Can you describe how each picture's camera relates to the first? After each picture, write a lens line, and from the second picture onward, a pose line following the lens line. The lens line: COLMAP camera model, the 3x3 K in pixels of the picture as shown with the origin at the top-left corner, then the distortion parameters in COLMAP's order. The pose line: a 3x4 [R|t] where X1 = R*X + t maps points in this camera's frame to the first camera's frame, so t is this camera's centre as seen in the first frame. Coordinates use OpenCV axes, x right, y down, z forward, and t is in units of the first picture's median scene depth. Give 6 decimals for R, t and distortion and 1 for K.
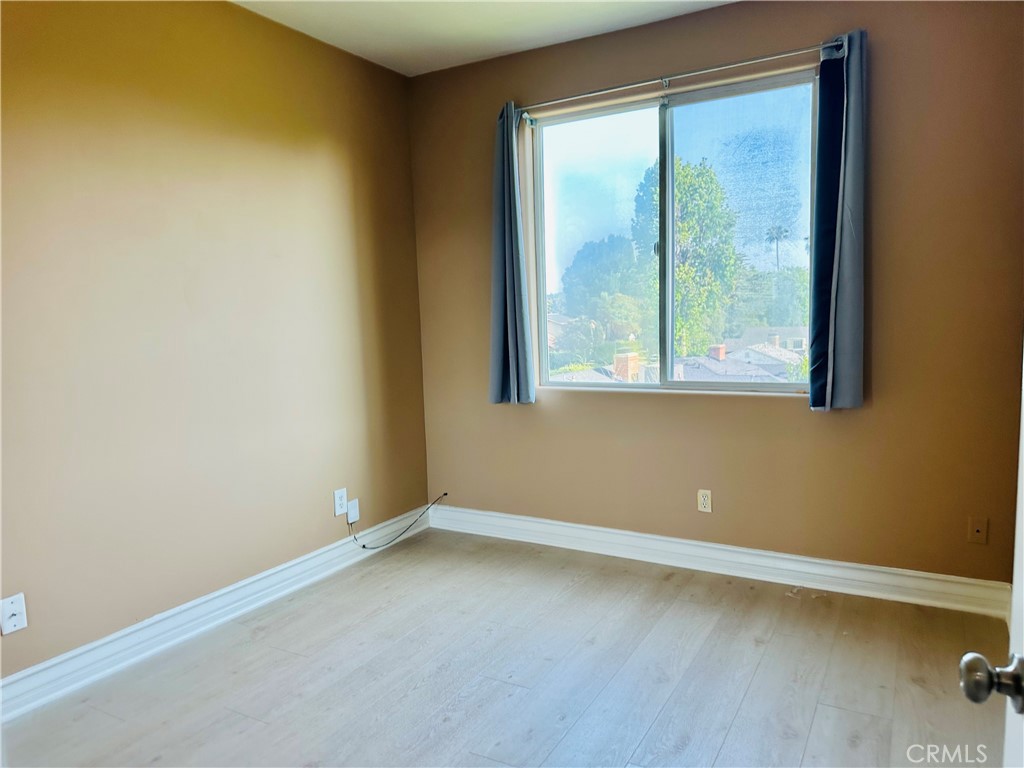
lens RADIAL K [[727.4, 0, 512.0], [0, 727.4, 384.0], [0, 0, 1]] dist [0.098288, -0.154023]
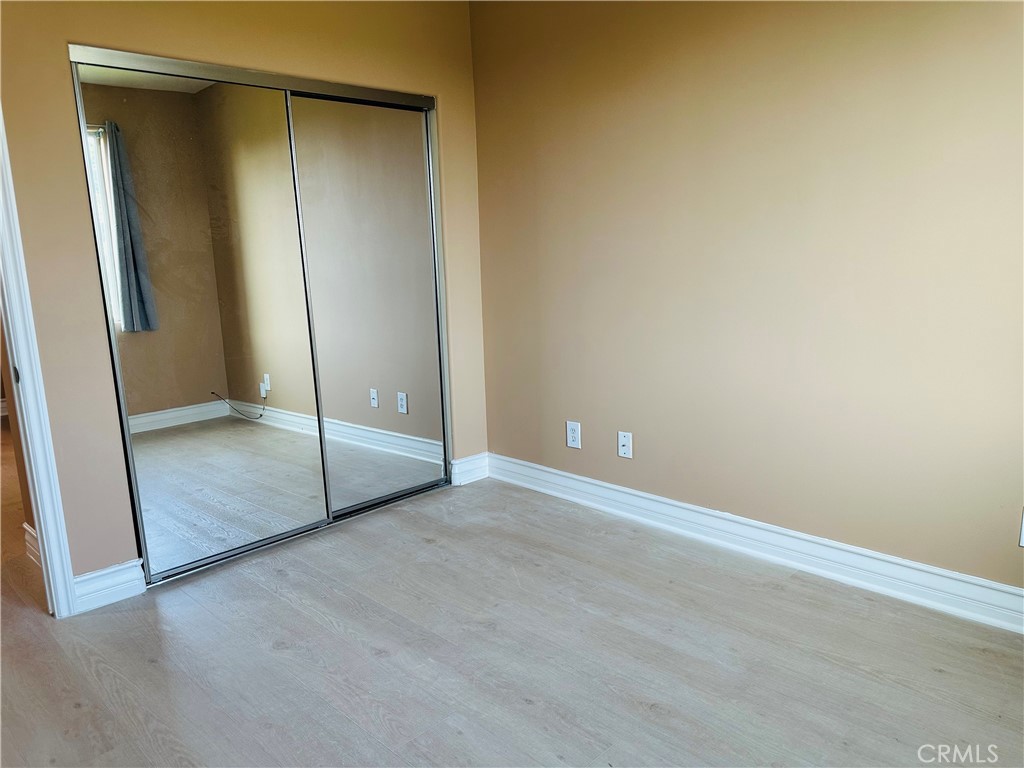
lens RADIAL K [[727.4, 0, 512.0], [0, 727.4, 384.0], [0, 0, 1]] dist [0.098288, -0.154023]
pose [[-0.237188, 0.237363, -0.942020, 0.585306], [-0.054602, 0.964901, 0.256876, -0.129945], [0.969928, 0.112364, -0.215902, 0.980435]]
